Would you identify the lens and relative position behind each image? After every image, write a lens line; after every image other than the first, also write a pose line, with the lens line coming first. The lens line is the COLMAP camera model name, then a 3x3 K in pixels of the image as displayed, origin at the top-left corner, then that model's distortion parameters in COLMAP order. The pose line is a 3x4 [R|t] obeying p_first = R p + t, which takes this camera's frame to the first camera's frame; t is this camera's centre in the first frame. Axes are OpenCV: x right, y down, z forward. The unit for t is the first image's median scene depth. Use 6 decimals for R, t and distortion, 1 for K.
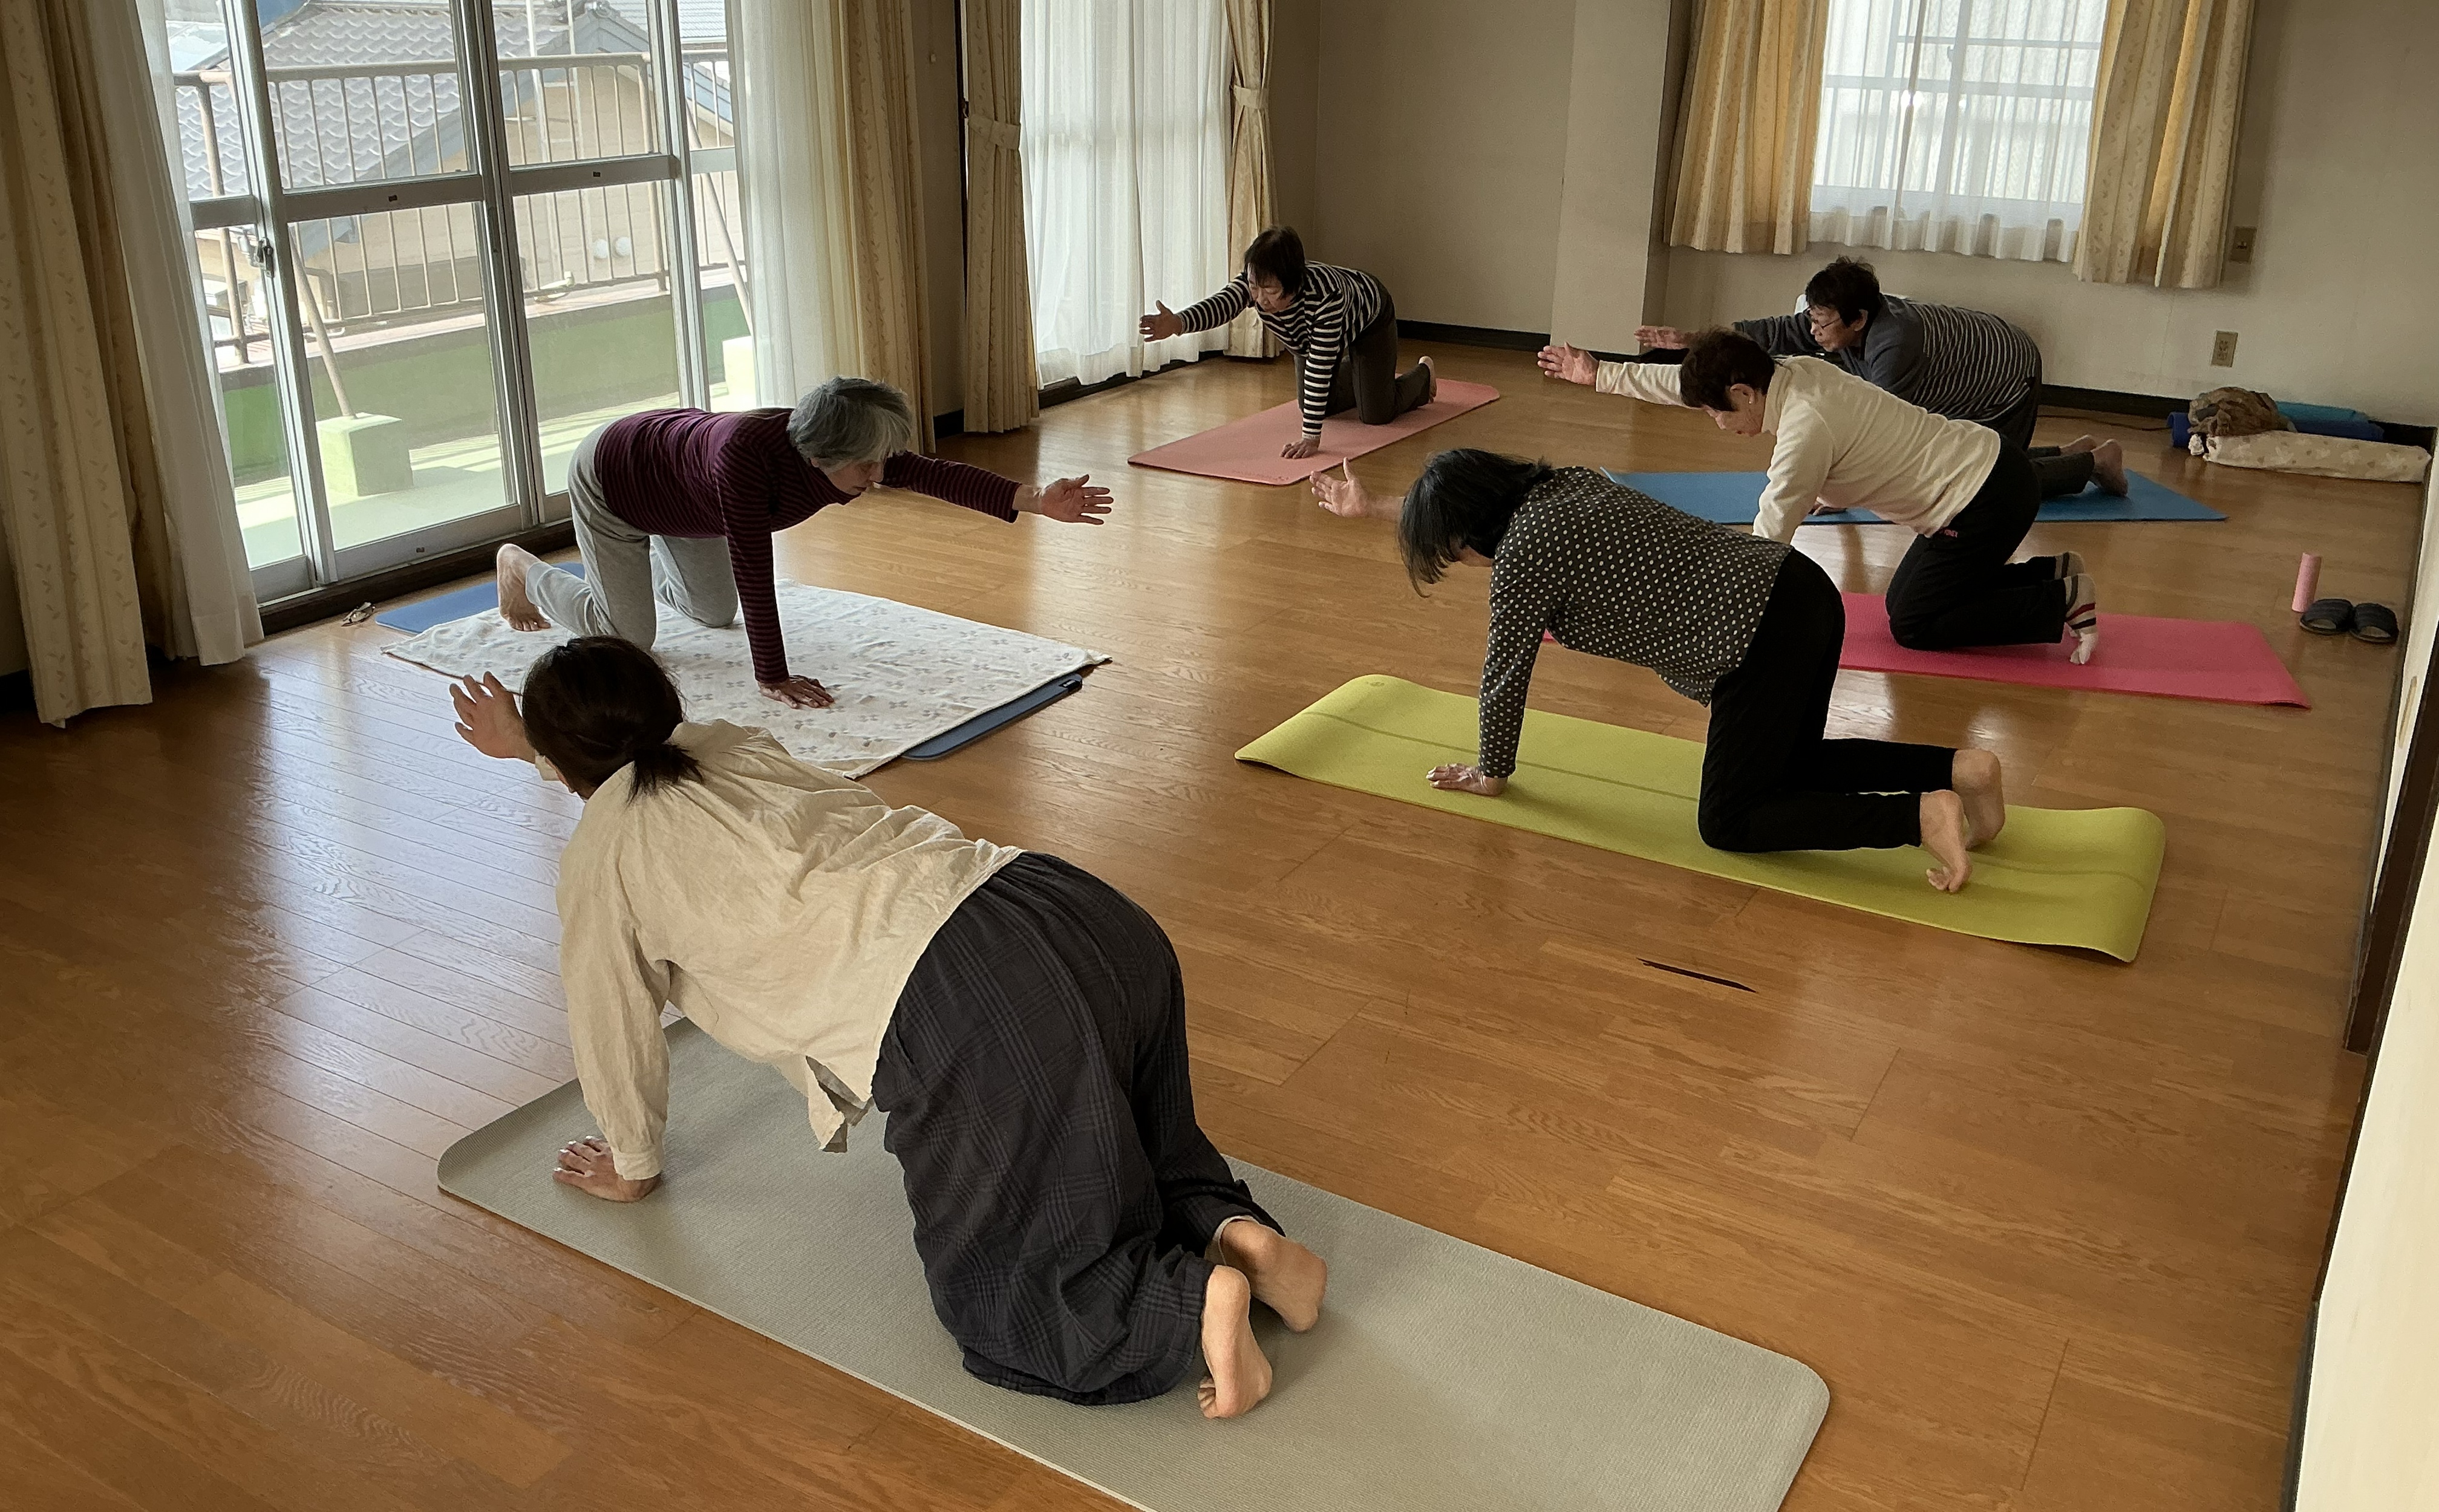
lens RADIAL K [[2031.0, 0, 1219.5], [0, 2031.0, 756.0], [0, 0, 1]] dist [-0.174224, 0.683396]
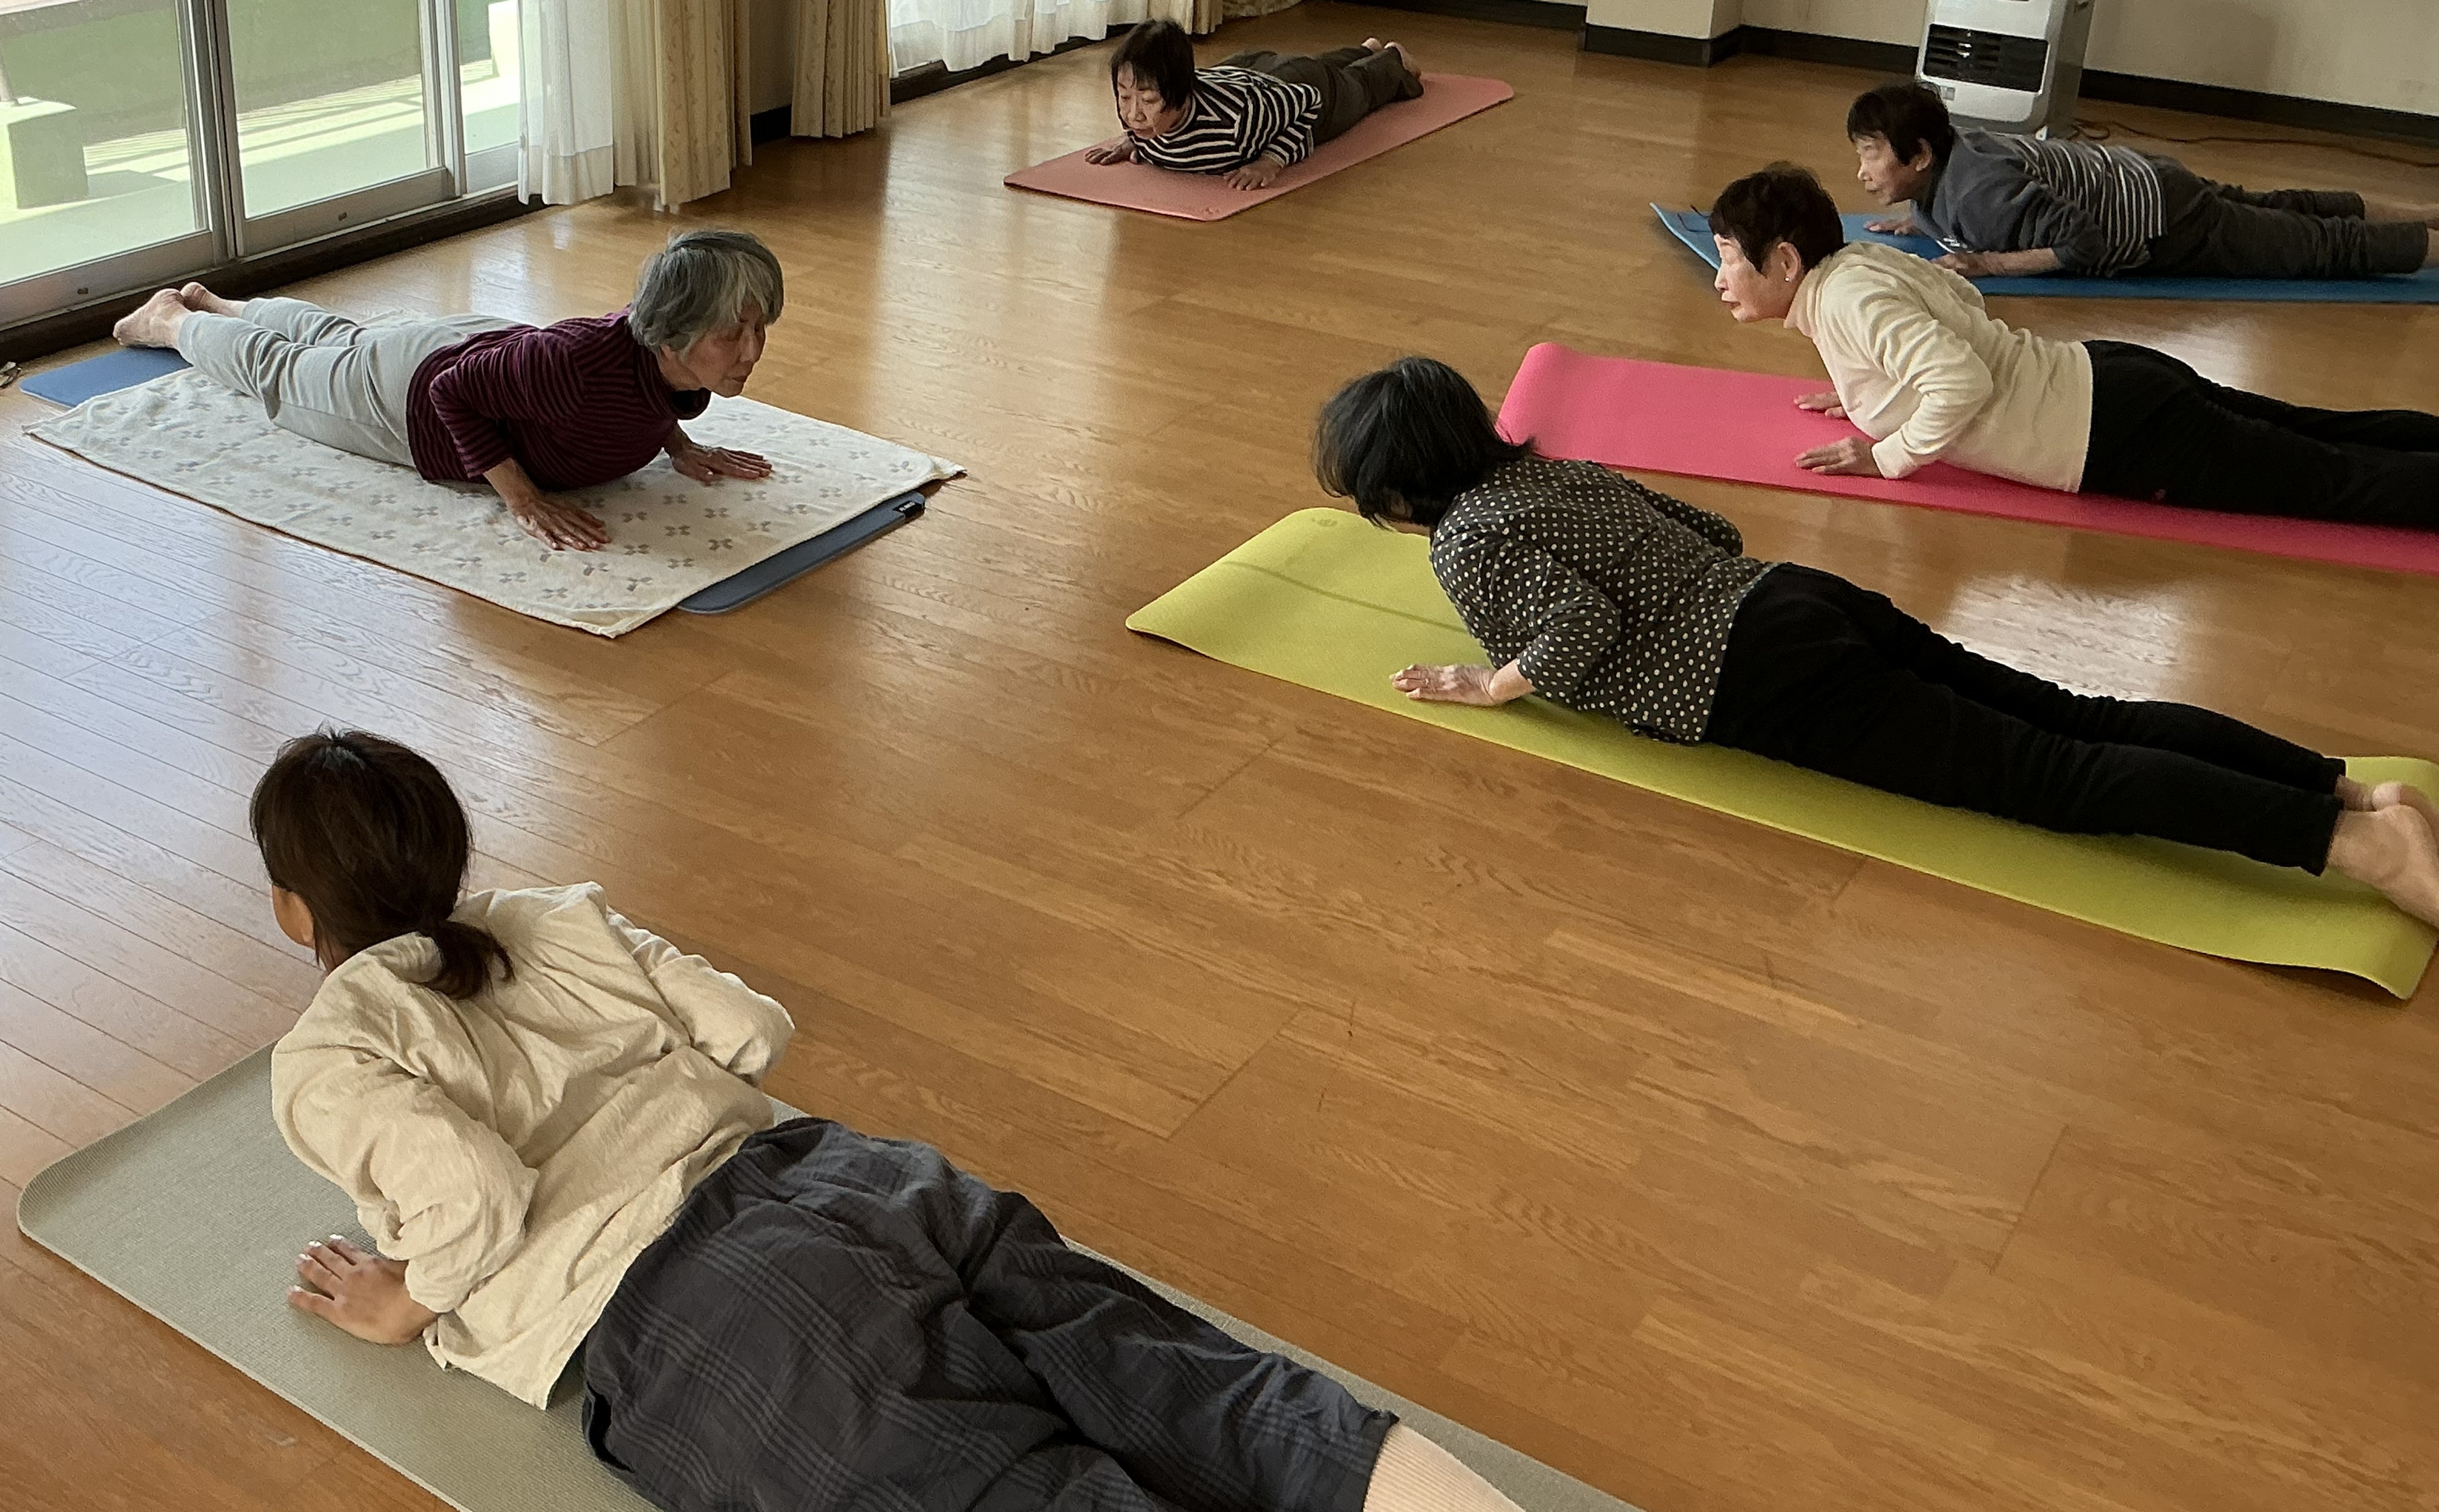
lens RADIAL K [[2165.1, 0, 1219.5], [0, 2165.1, 756.0], [0, 0, 1]] dist [-0.110242, 0.202219]
pose [[0.999974, 0.005732, 0.004381, 0.039058], [-0.006308, 0.989358, 0.145365, -0.067749], [-0.003501, -0.145389, 0.989368, 0.250647]]
